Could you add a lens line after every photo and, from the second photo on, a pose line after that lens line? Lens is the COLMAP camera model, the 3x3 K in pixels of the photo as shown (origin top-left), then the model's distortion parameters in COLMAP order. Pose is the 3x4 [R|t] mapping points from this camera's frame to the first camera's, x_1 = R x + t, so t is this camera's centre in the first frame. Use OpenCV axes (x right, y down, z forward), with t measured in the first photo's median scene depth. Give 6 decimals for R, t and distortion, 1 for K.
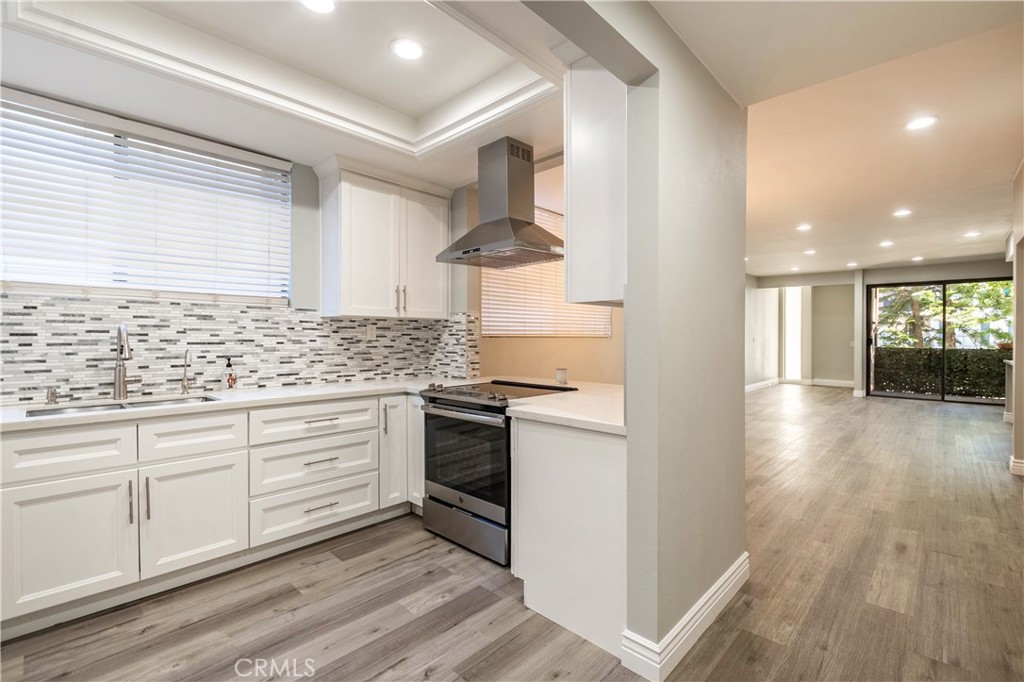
lens RADIAL K [[454.6, 0, 518.7], [0, 454.6, 342.6], [0, 0, 1]] dist [0.006527, -0.009205]
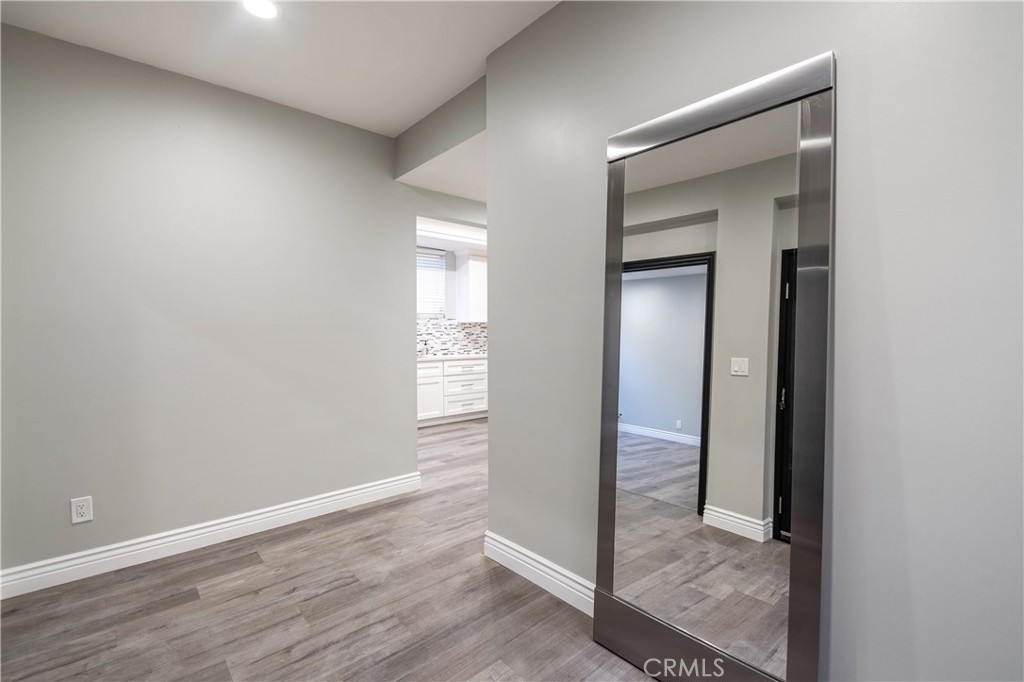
lens RADIAL K [[454.6, 0, 504.8], [0, 454.6, 345.4], [0, 0, 1]] dist [0.006527, -0.009205]
pose [[0.995093, 0.000808, -0.098939, -0.009184], [0.000643, 0.999893, 0.014632, 0.021667], [0.098940, -0.014624, 0.994986, -1.236282]]
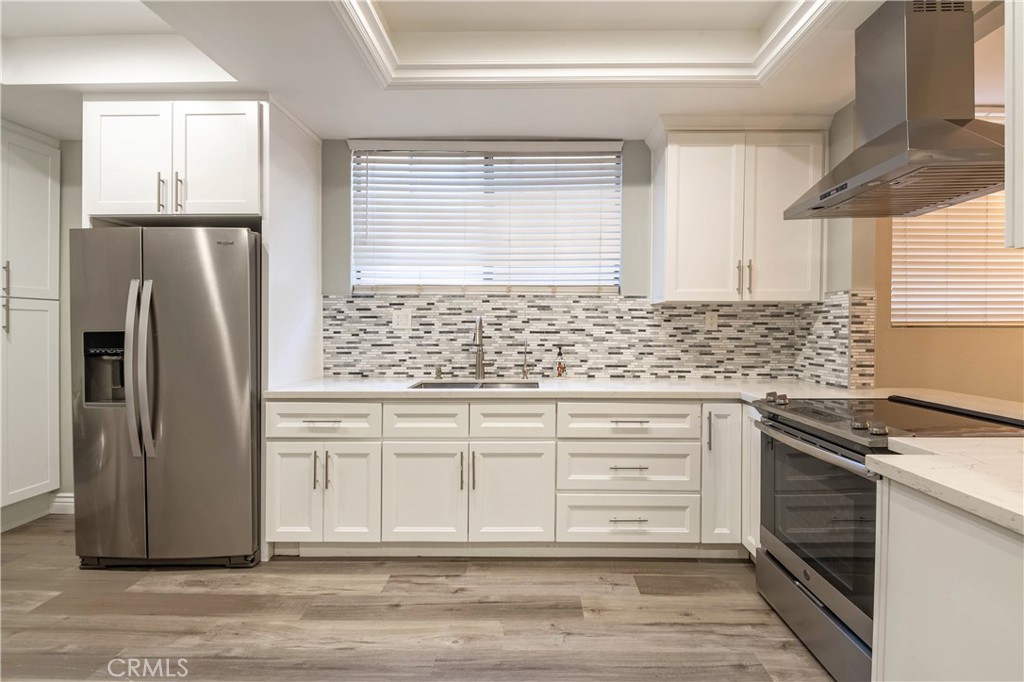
lens RADIAL K [[454.6, 0, 538.4], [0, 454.6, 333.6], [0, 0, 1]] dist [0.006527, -0.009205]
pose [[0.684902, 0.011258, -0.728548, 0.078000], [-0.009602, 0.999933, 0.006425, -0.002208], [0.728571, 0.002595, 0.684965, 0.257091]]
